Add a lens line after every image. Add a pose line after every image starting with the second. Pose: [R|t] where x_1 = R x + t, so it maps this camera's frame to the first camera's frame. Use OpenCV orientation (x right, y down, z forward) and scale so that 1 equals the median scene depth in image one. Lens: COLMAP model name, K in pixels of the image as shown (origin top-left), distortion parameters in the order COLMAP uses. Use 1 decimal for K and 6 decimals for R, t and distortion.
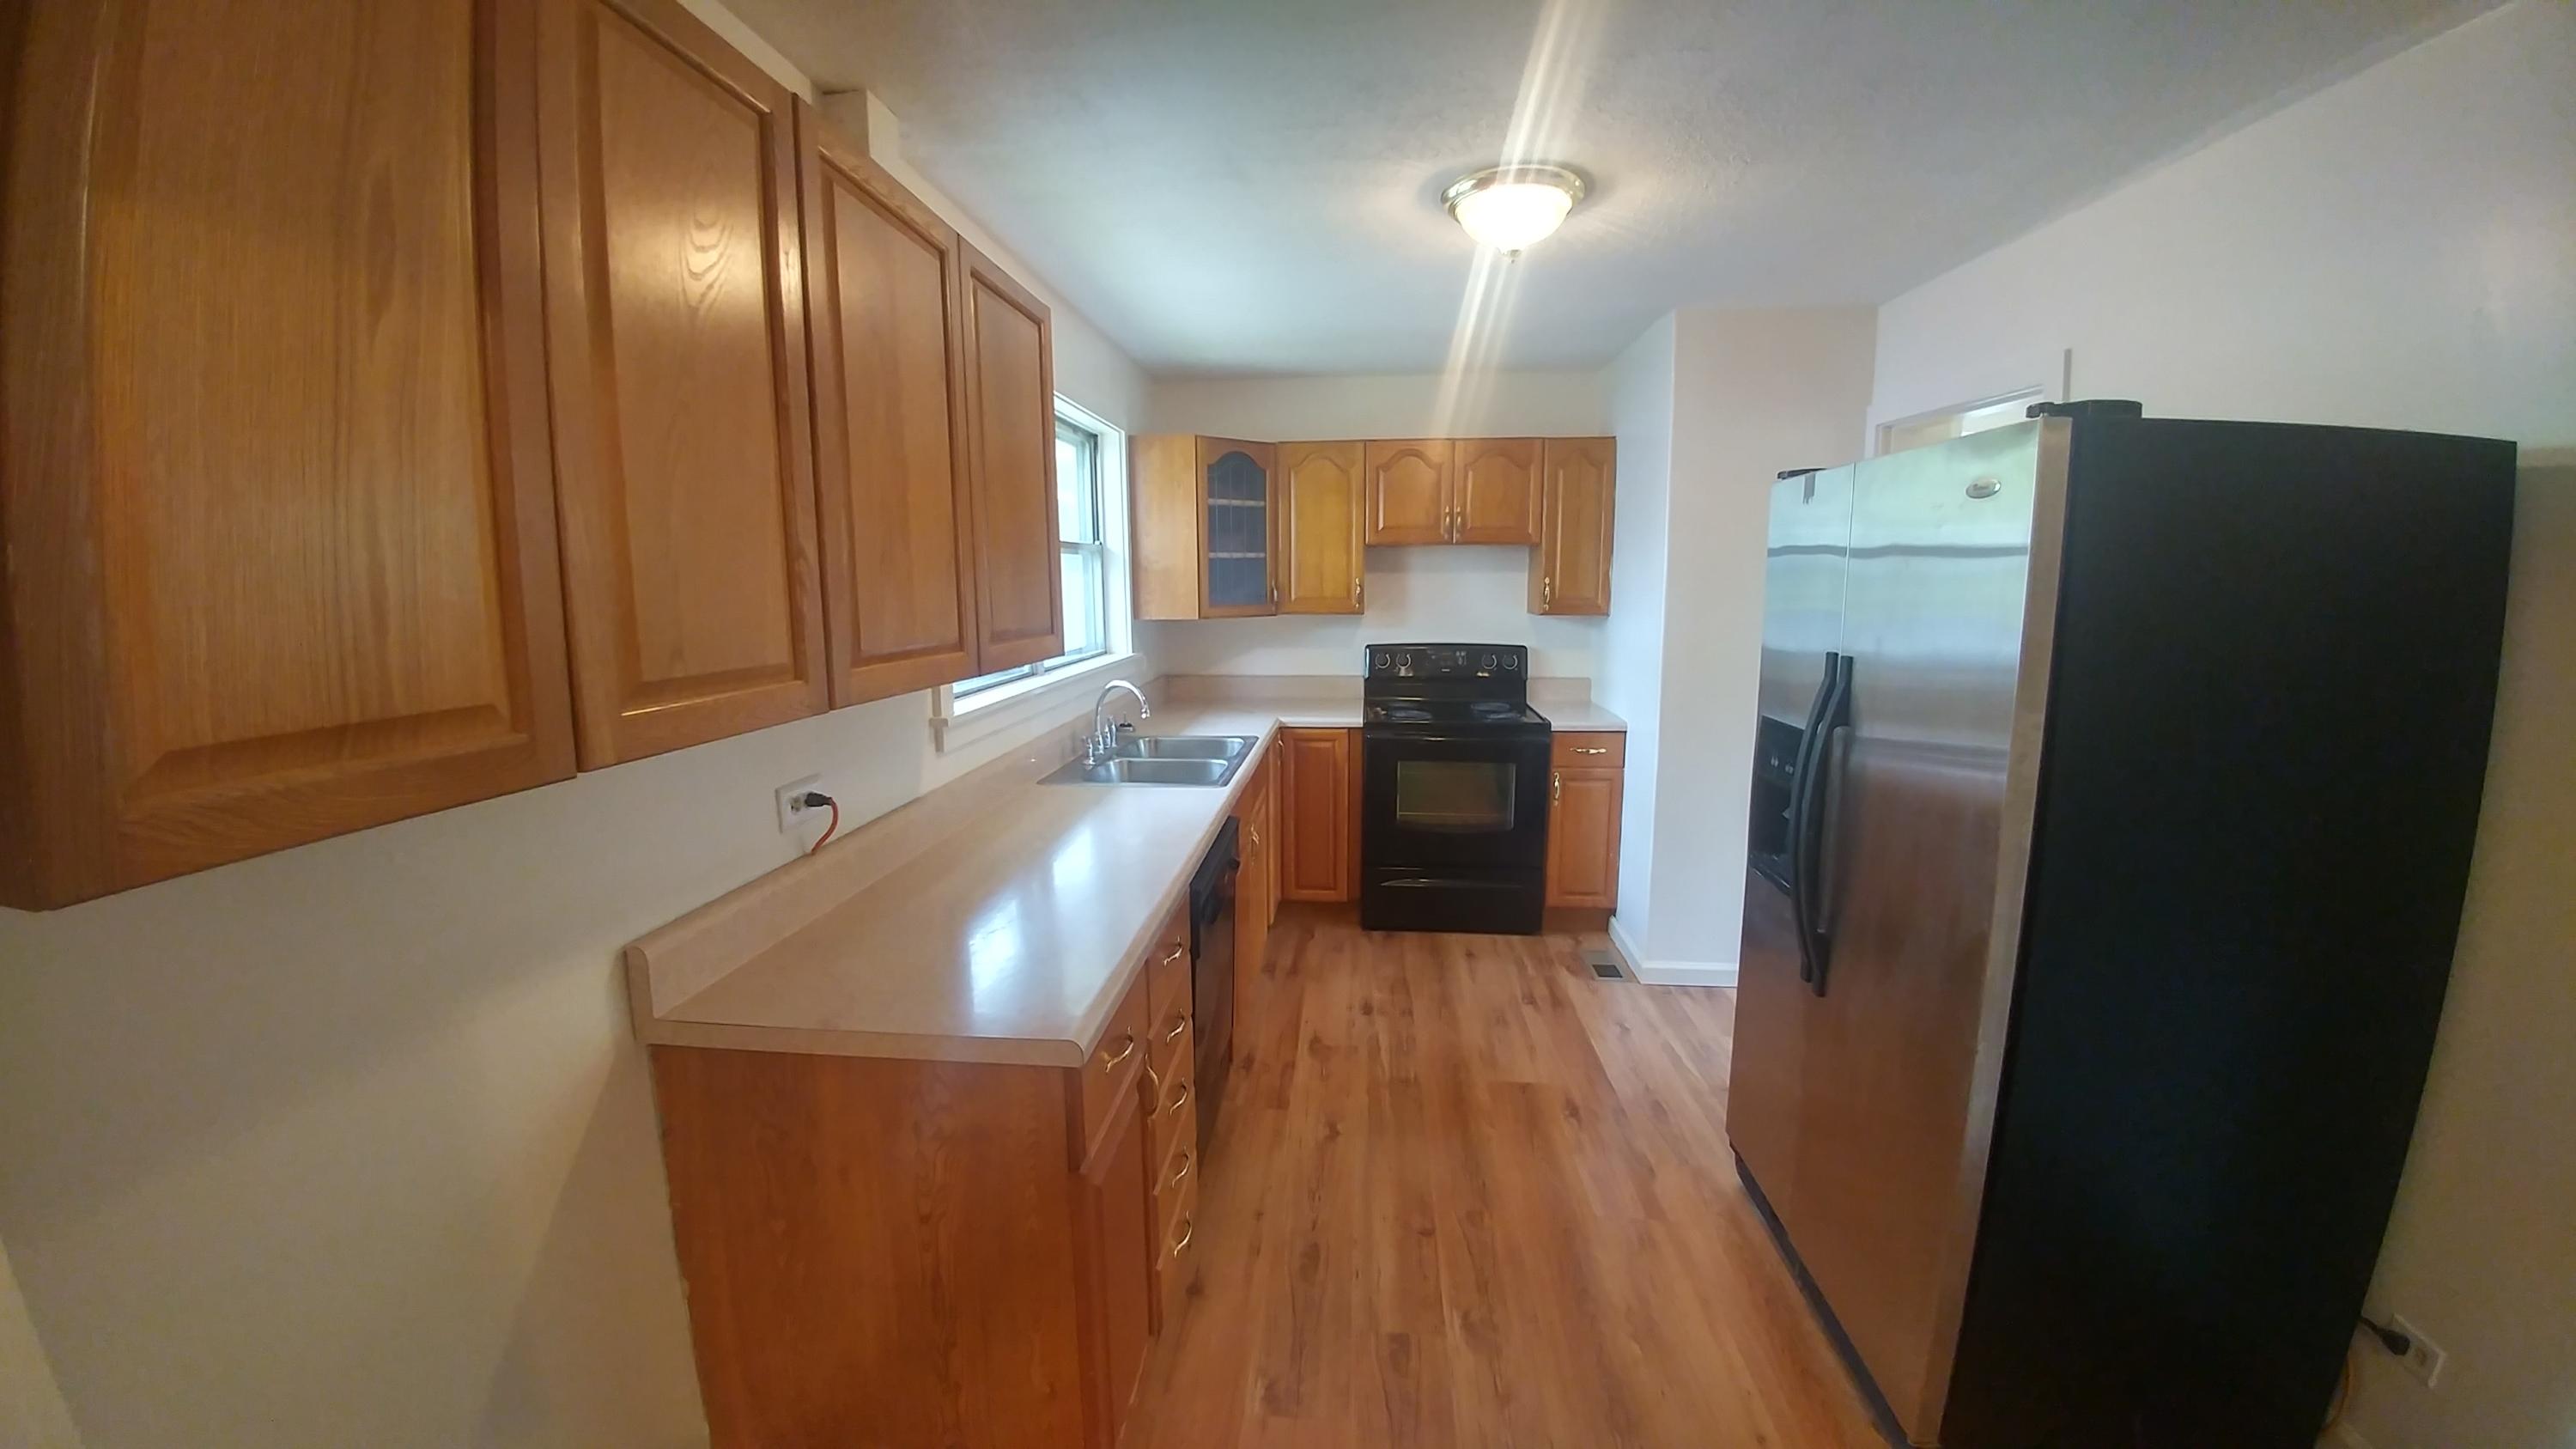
lens RADIAL K [[943.3, 0, 1288.0], [0, 943.3, 724.5], [0, 0, 1]] dist [-0.037902, -0.000024]
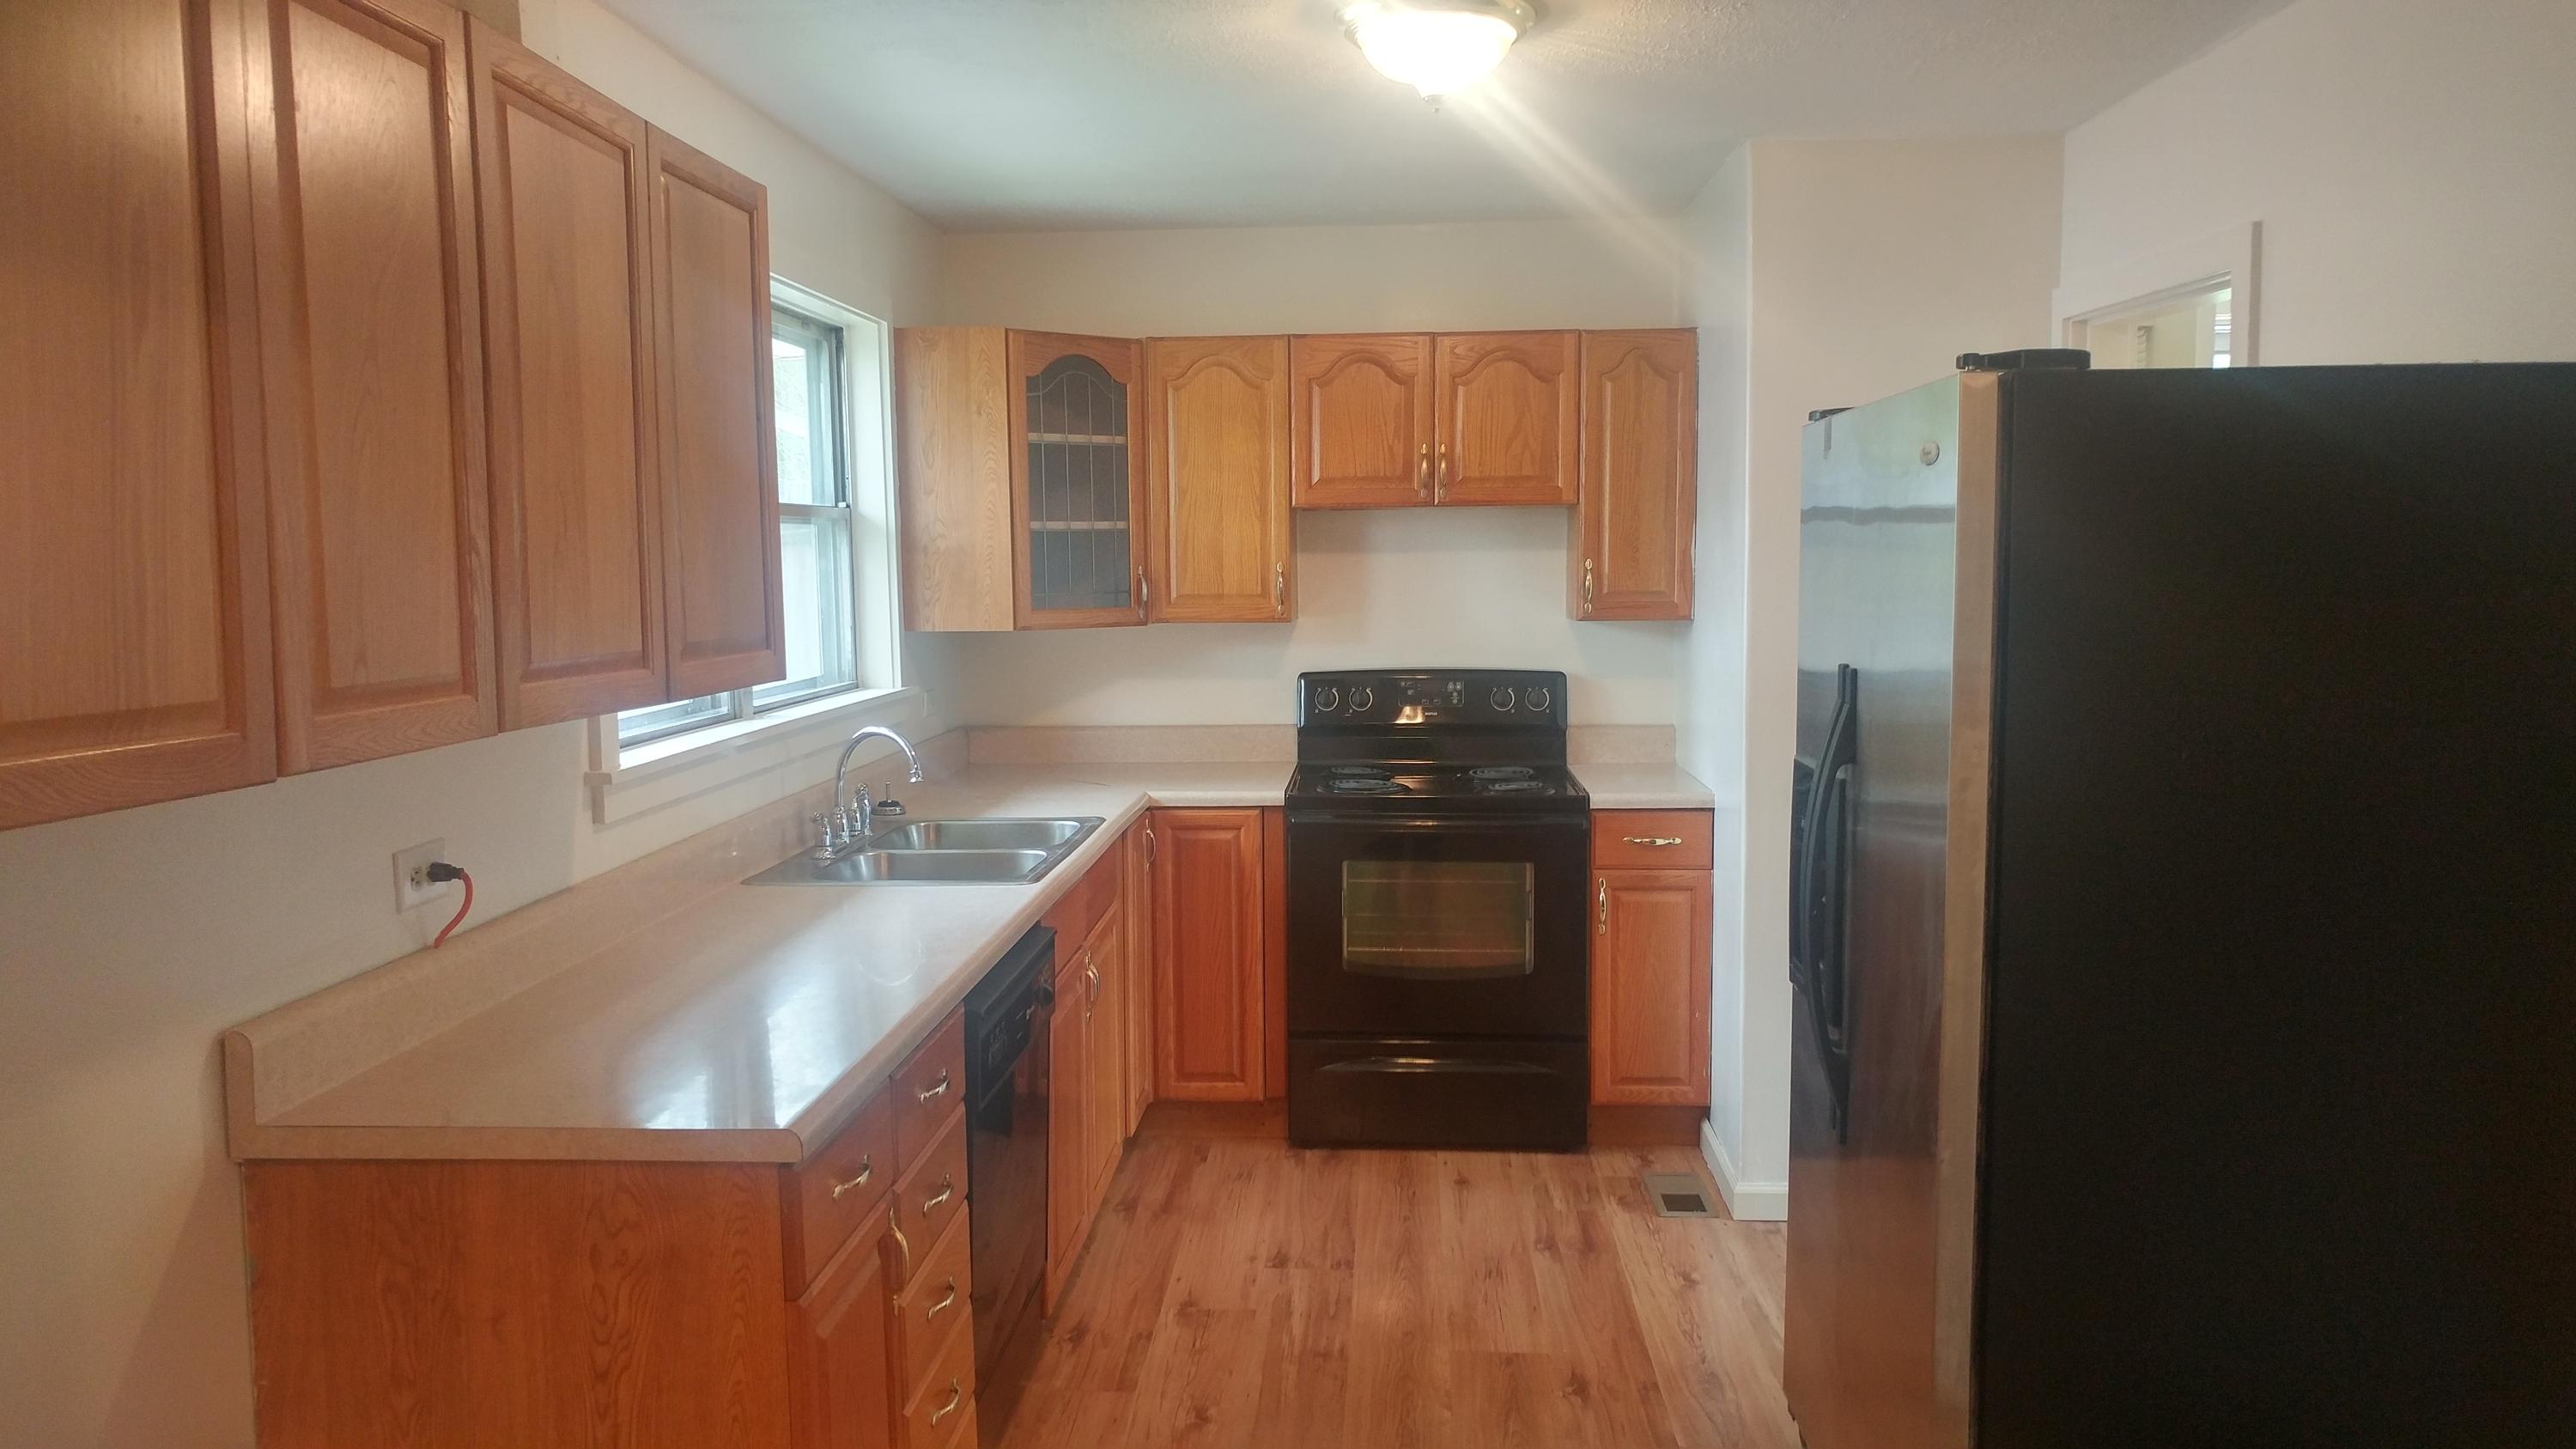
lens RADIAL K [[1846.1, 0, 1288.0], [0, 1846.1, 724.5], [0, 0, 1]] dist [0.009274, -0.006601]
pose [[0.999444, -0.007390, 0.032506, 0.053419], [0.009416, 0.997993, -0.062623, 0.029692], [-0.031978, 0.062894, 0.997508, -0.226662]]
